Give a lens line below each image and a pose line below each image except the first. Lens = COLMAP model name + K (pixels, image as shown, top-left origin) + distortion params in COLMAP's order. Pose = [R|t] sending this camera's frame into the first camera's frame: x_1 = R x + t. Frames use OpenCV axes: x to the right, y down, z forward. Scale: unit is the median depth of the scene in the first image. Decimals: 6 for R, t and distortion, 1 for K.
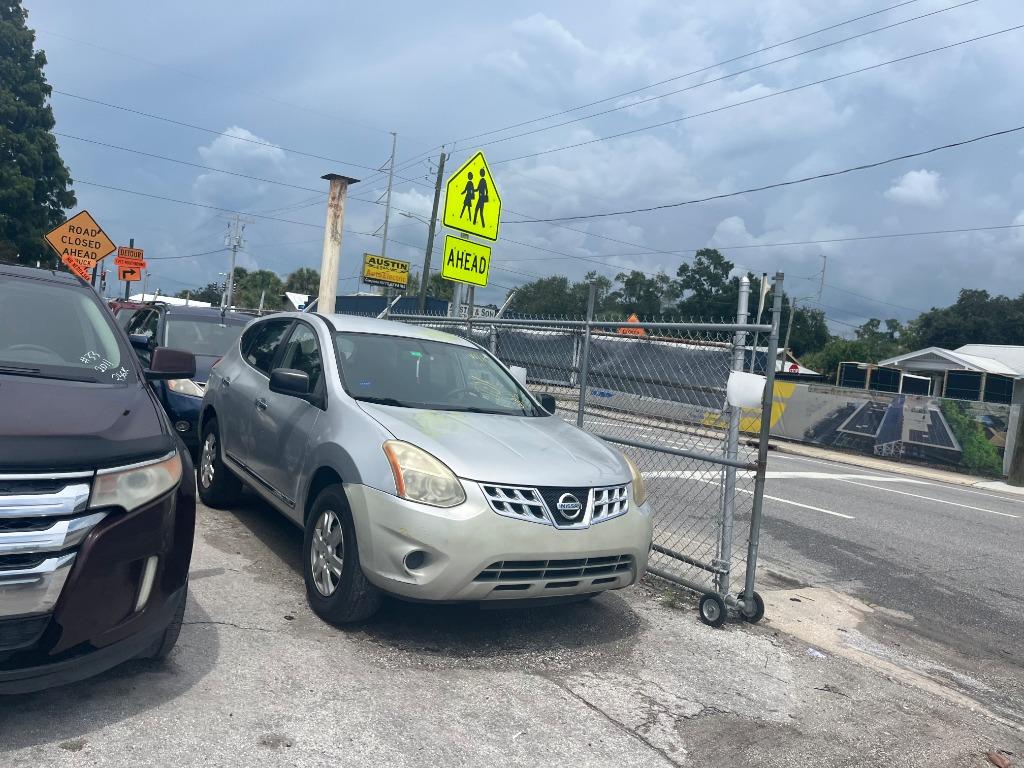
lens RADIAL K [[774.2, 0, 517.4], [0, 774.2, 382.2], [0, 0, 1]] dist [0.063287, -0.092649]
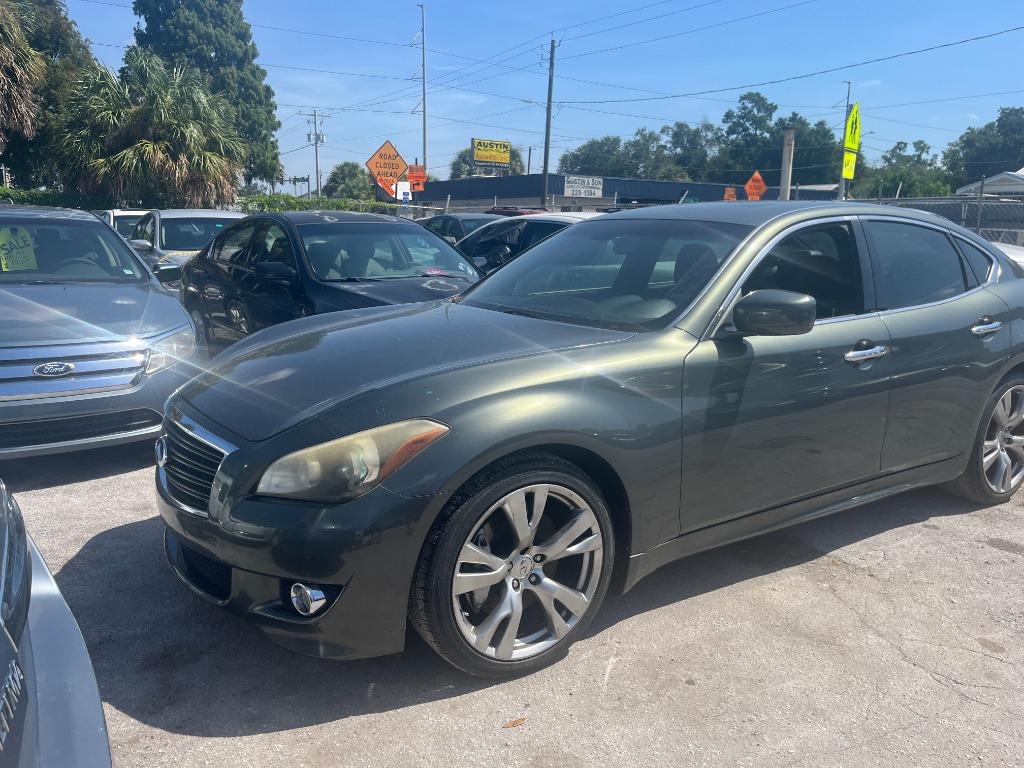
lens RADIAL K [[783.2, 0, 509.4], [0, 783.2, 366.1], [0, 0, 1]] dist [0.028327, -0.014239]
pose [[0.994653, -0.100308, -0.024587, -0.338526], [0.102878, 0.983236, 0.150541, -0.023161], [0.009075, -0.152265, 0.988298, -0.345513]]
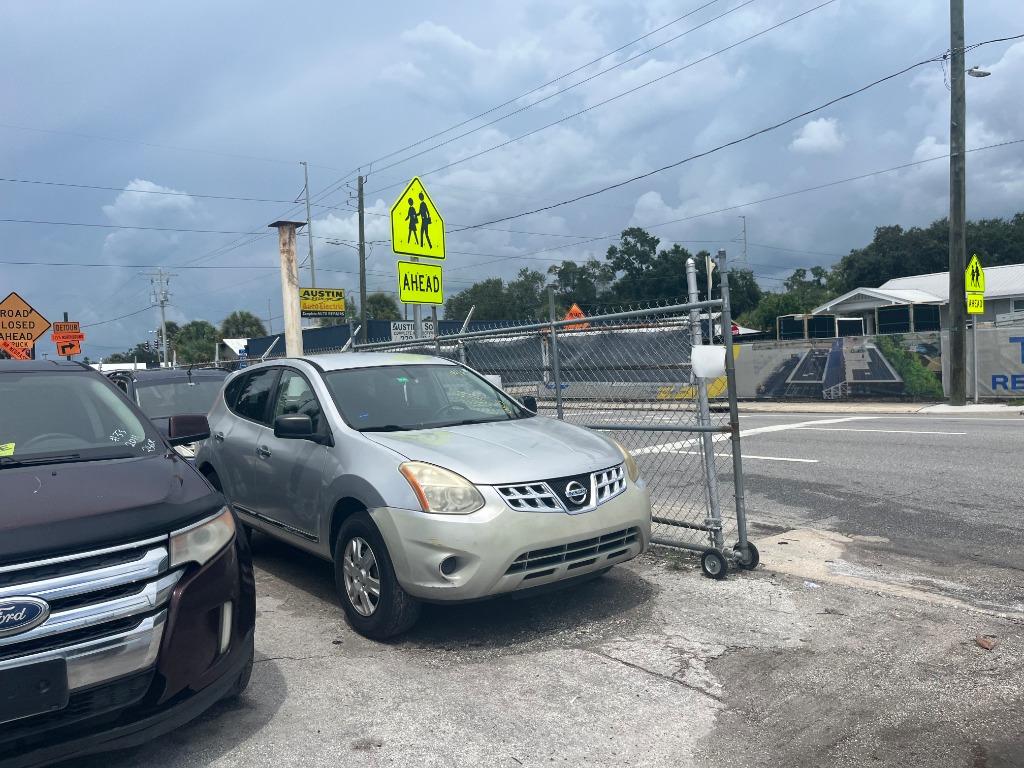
lens RADIAL K [[774.2, 0, 517.4], [0, 774.2, 382.2], [0, 0, 1]] dist [0.063287, -0.092649]
pose [[0.983282, -0.170257, 0.064567, -0.011672], [0.170459, 0.985362, 0.002408, -0.002293], [-0.064032, 0.008638, 0.997910, -0.018580]]
